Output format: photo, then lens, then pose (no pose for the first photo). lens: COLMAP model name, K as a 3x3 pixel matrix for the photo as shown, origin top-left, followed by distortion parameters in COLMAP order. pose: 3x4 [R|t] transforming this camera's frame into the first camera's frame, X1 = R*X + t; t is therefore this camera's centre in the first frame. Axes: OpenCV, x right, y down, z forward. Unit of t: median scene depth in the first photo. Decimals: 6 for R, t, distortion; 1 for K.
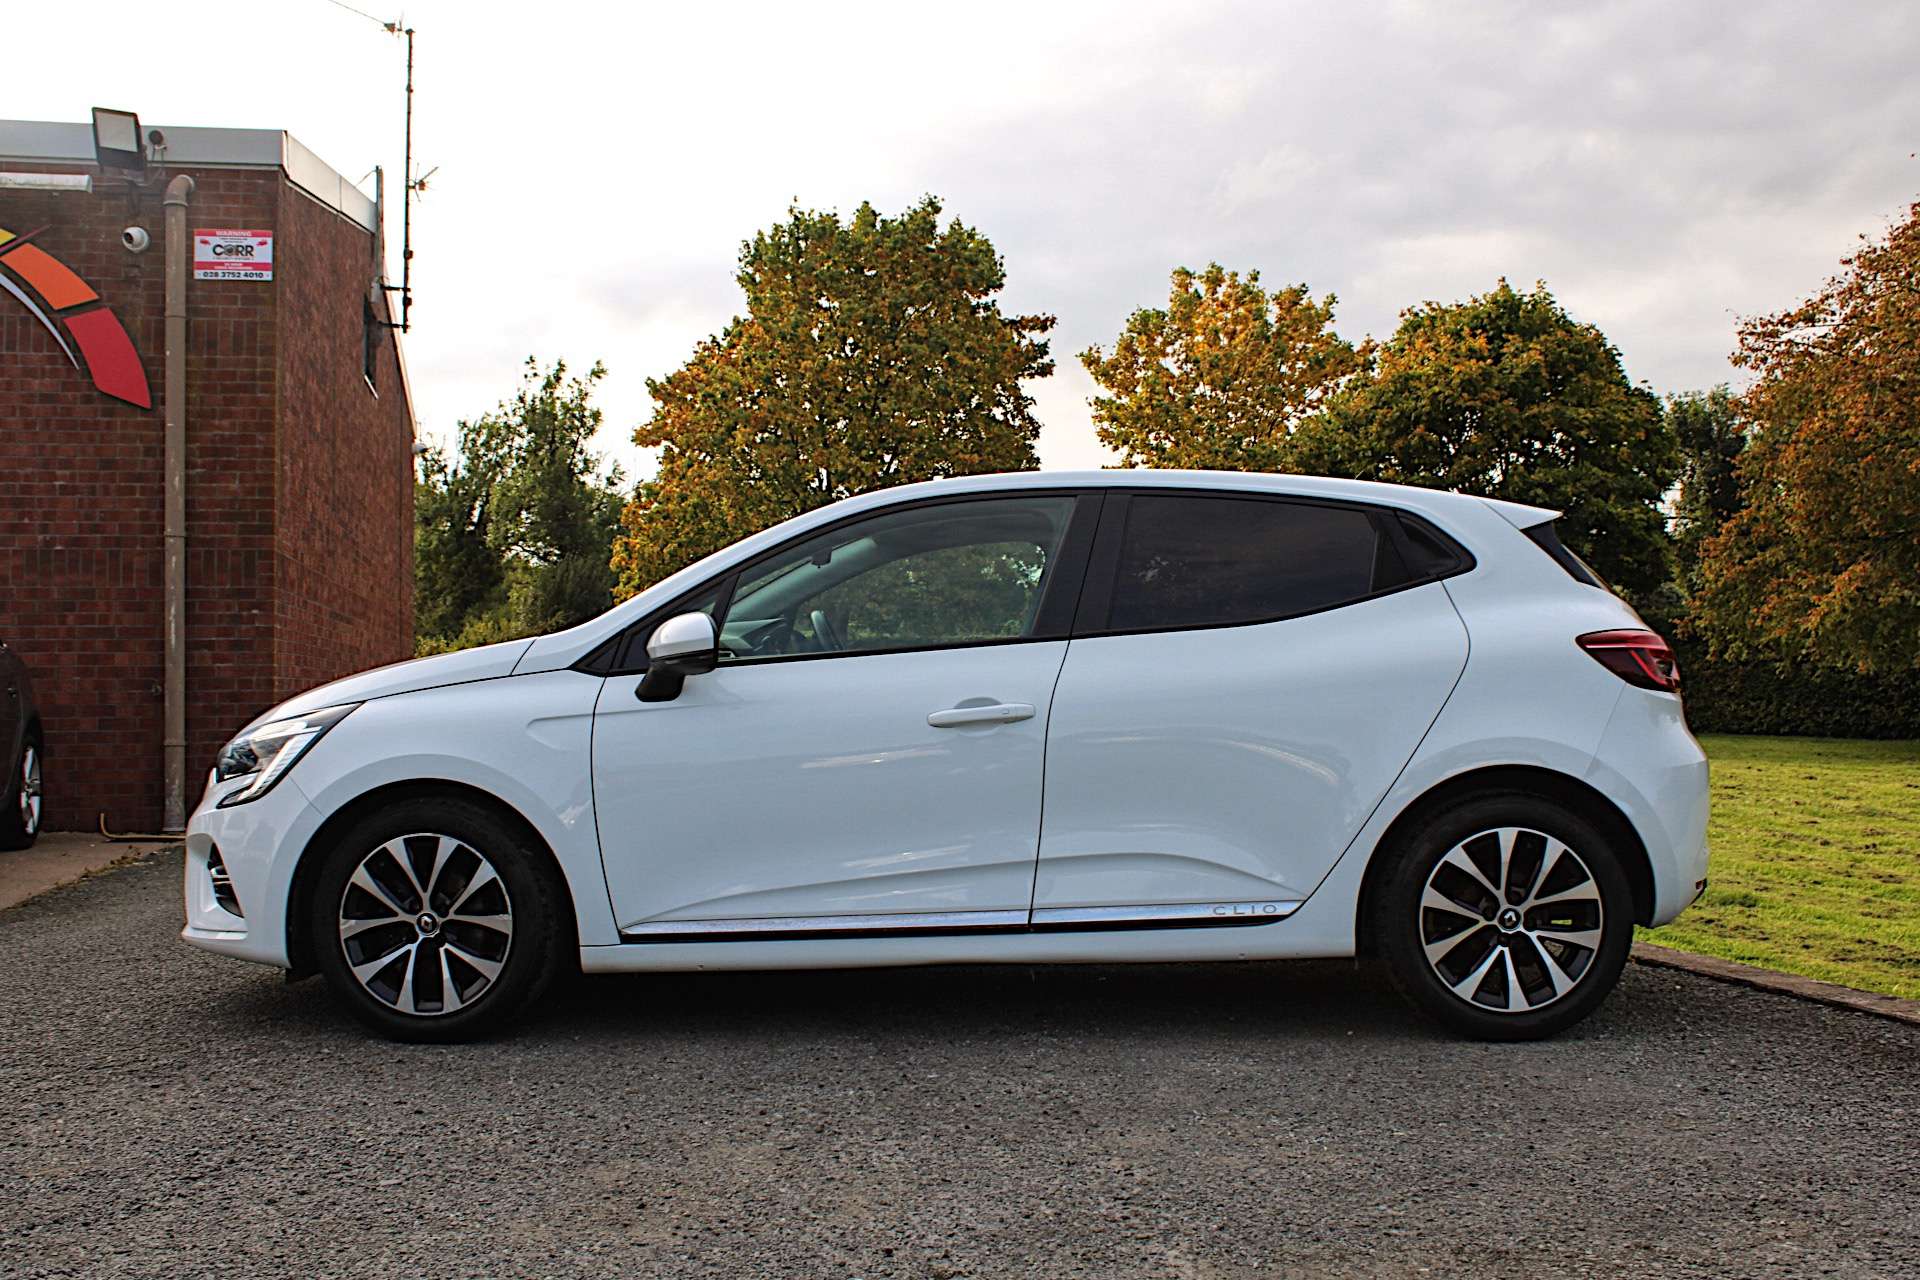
lens RADIAL K [[1867.4, 0, 947.6], [0, 1867.4, 640.6], [0, 0, 1]] dist [-0.082490, 0.000000]
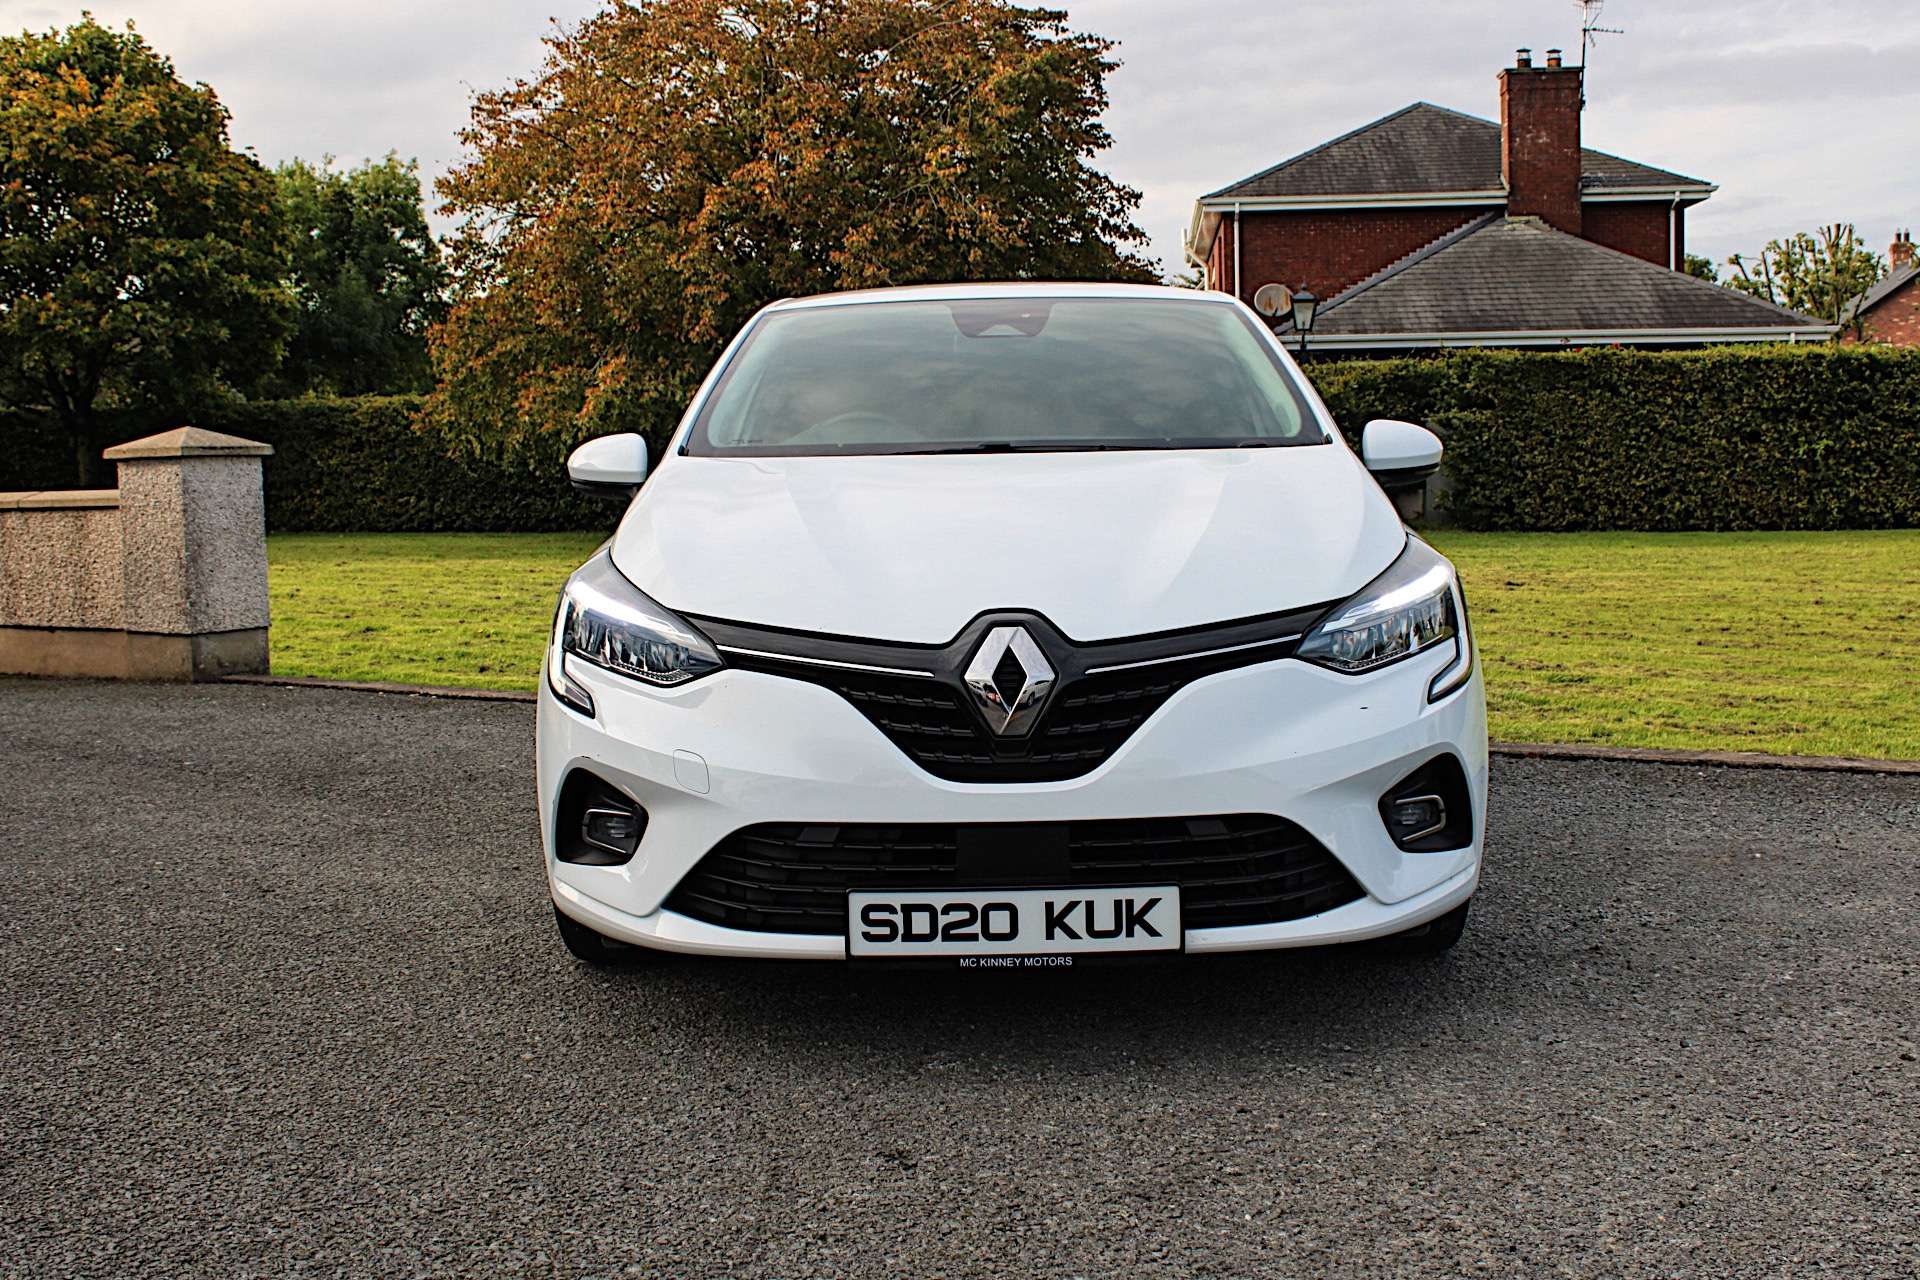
lens RADIAL K [[1959.1, 0, 959.5], [0, 1959.1, 649.7], [0, 0, 1]] dist [-0.076587, 0.000000]
pose [[0.652340, -0.084766, 0.753171, -0.156723], [0.000397, 0.993764, 0.111500, -0.001329], [-0.757926, -0.072437, 0.648306, 0.123686]]
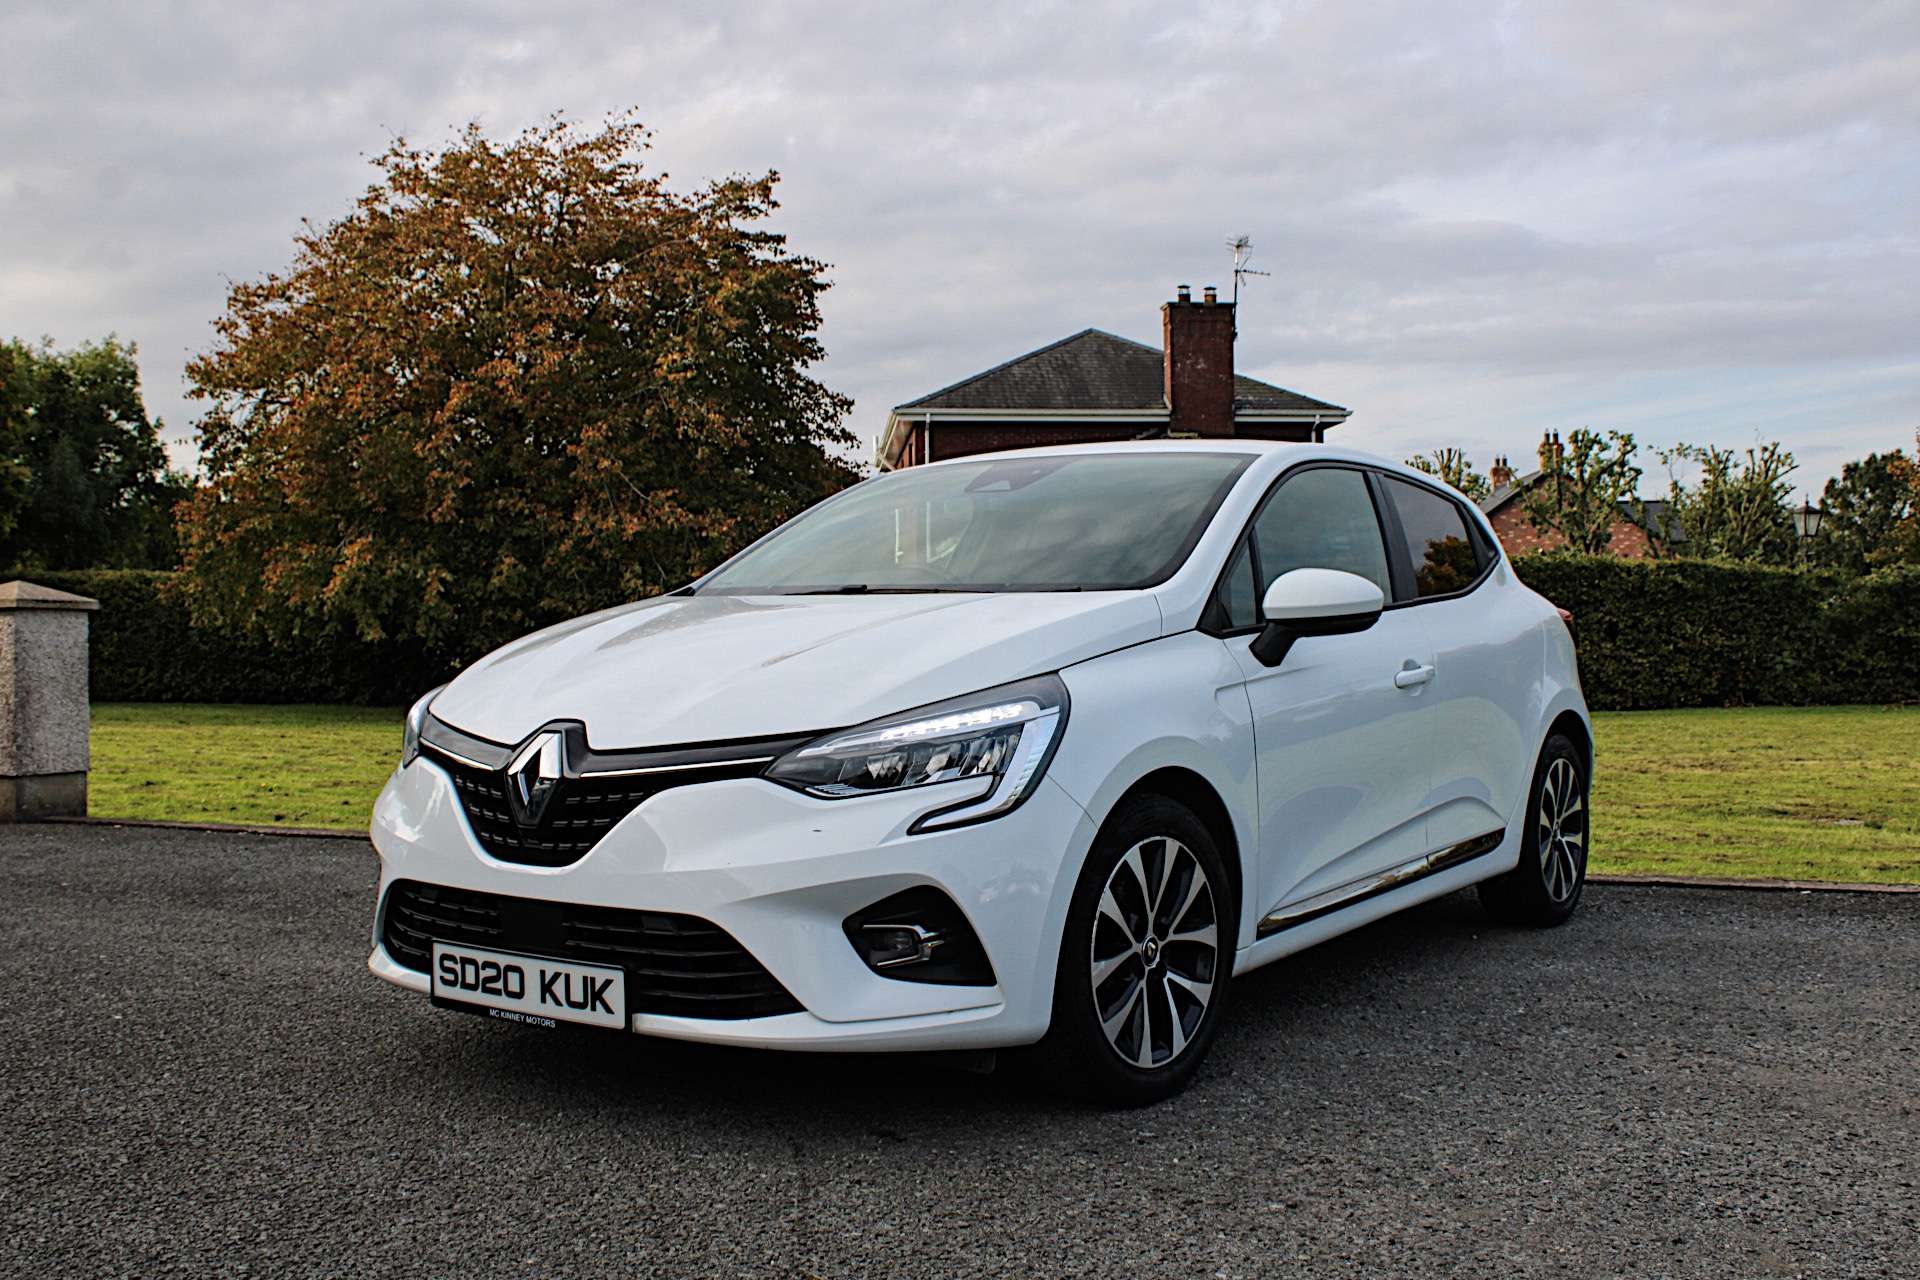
lens RADIAL K [[1867.4, 0, 941.3], [0, 1867.4, 631.9], [0, 0, 1]] dist [-0.082490, 0.000000]
pose [[0.524618, 0.007168, 0.851308, -0.187312], [-0.018476, 0.999825, 0.002967, 0.002979], [-0.851137, -0.017286, 0.524658, 0.123456]]
